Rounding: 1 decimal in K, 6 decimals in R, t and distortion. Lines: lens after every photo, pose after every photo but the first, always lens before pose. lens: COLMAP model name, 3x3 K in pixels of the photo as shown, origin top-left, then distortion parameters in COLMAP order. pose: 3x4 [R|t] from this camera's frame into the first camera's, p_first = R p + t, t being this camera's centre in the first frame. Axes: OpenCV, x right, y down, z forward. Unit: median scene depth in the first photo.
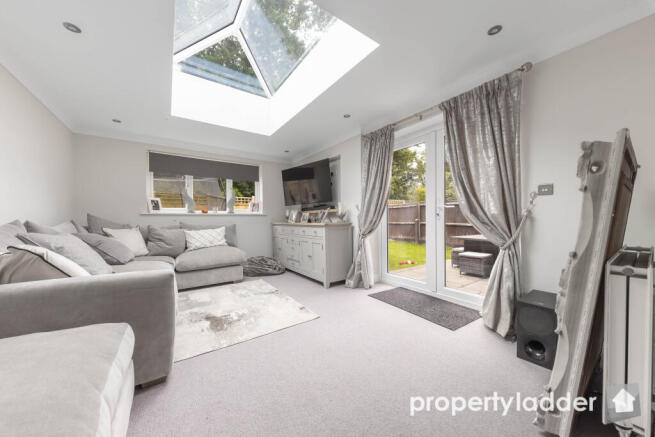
lens RADIAL K [[227.0, 0, 327.4], [0, 227.0, 217.0], [0, 0, 1]] dist [-0.000384, -0.000056]
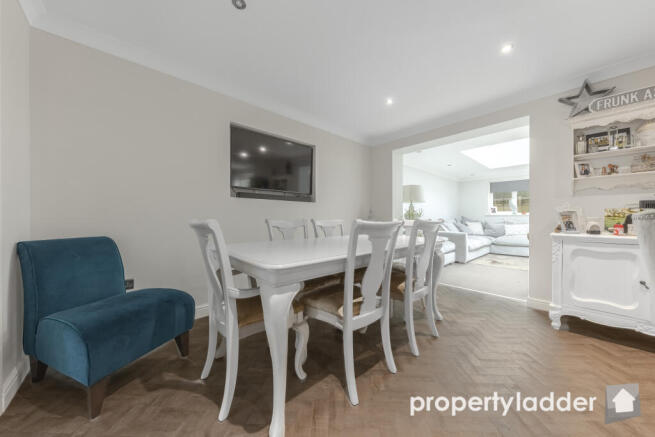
lens RADIAL K [[227.0, 0, 327.4], [0, 227.0, 219.3], [0, 0, 1]] dist [-0.000384, -0.000056]
pose [[0.104584, 0.005204, -0.994502, 1.001857], [0.005211, 0.999970, 0.005780, 0.001639], [0.994502, -0.005787, 0.104553, -0.572833]]
